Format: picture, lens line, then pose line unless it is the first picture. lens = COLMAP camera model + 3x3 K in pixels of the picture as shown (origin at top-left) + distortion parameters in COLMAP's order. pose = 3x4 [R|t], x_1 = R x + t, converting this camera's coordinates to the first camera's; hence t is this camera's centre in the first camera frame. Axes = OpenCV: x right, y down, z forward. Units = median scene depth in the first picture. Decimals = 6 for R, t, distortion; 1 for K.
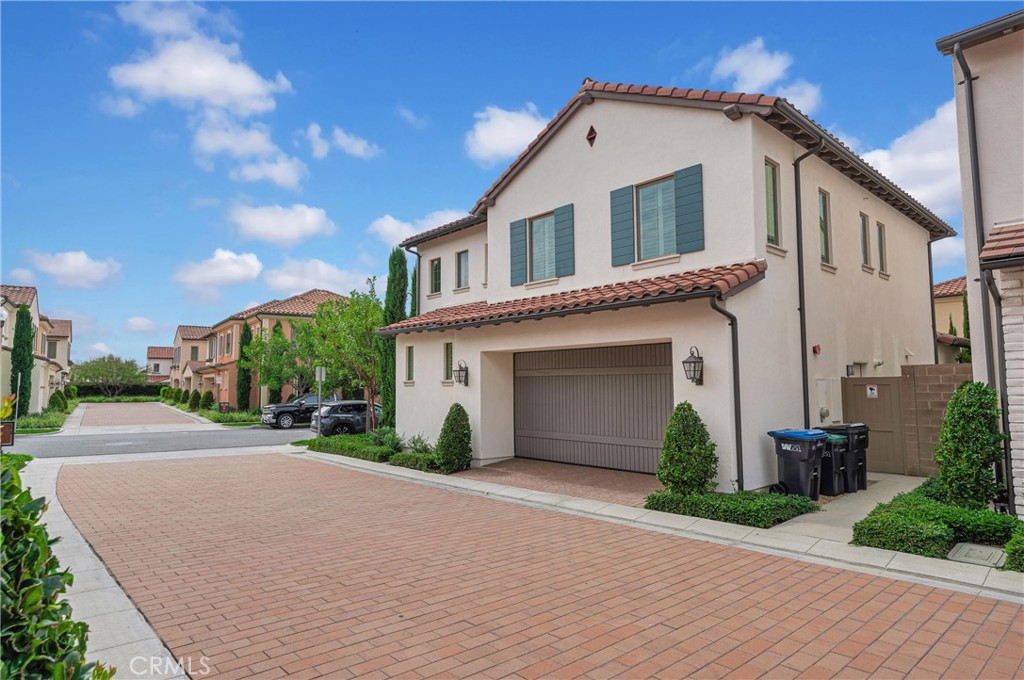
lens RADIAL K [[611.6, 0, 512.0], [0, 611.6, 340.0], [0, 0, 1]] dist [0.001959, -0.001413]
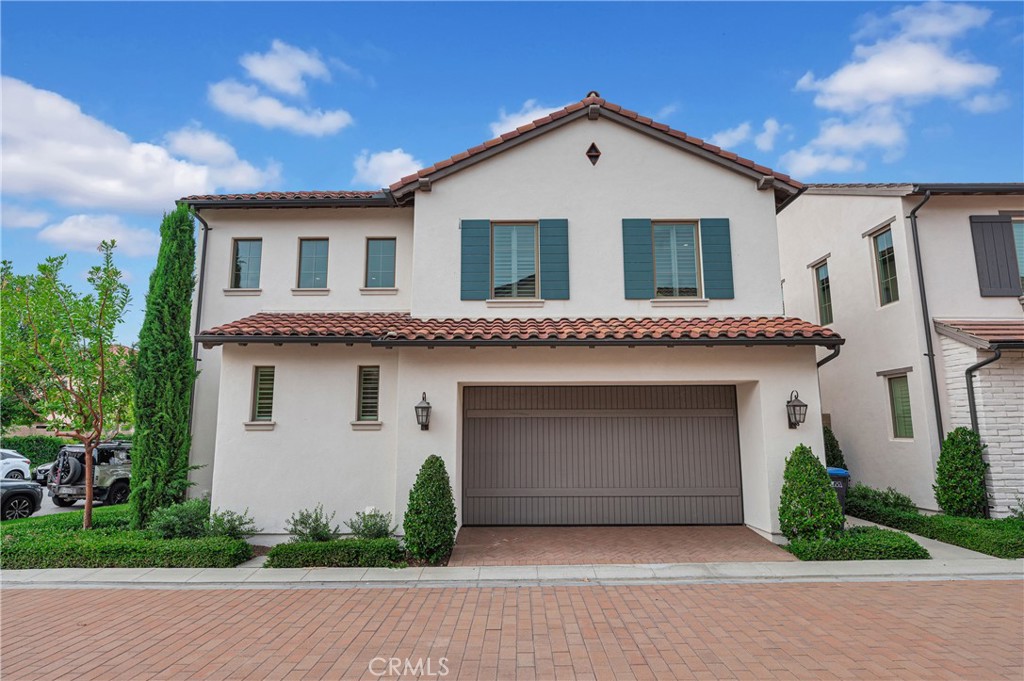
lens RADIAL K [[536.1, 0, 513.3], [0, 536.1, 357.7], [0, 0, 1]] dist [-0.002859, 0.000248]
pose [[0.659259, 0.102350, 0.744917, -0.491427], [-0.054289, 0.994586, -0.088608, 0.044006], [-0.749953, 0.017975, 0.661247, 0.544777]]
